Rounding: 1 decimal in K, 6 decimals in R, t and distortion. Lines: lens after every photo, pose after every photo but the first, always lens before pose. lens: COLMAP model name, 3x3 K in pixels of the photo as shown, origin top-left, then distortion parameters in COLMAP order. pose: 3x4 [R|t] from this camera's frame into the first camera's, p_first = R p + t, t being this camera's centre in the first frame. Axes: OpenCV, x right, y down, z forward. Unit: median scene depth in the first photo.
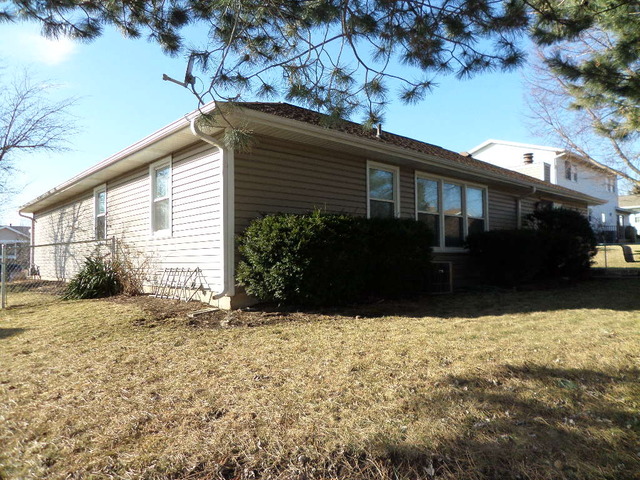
lens RADIAL K [[455.7, 0, 320.9], [0, 455.7, 240.3], [0, 0, 1]] dist [0.004498, 0.000723]
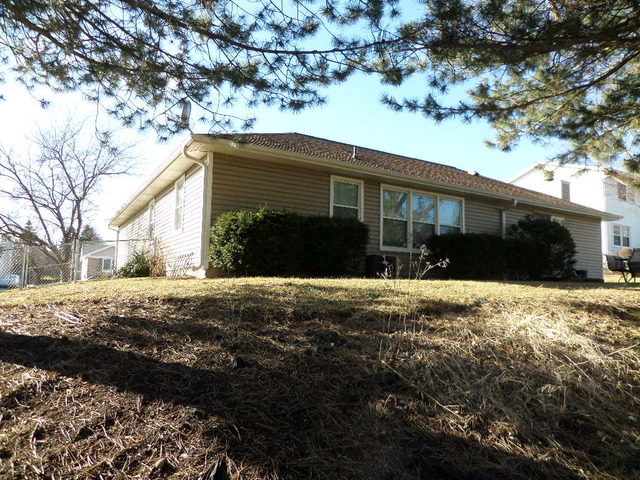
lens RADIAL K [[455.7, 0, 319.5], [0, 455.7, 240.3], [0, 0, 1]] dist [0.004498, 0.000723]
pose [[0.980679, 0.009107, -0.195412, 0.307928], [-0.021076, 0.998020, -0.059262, 0.079145], [0.194485, 0.062236, 0.978929, -0.232309]]
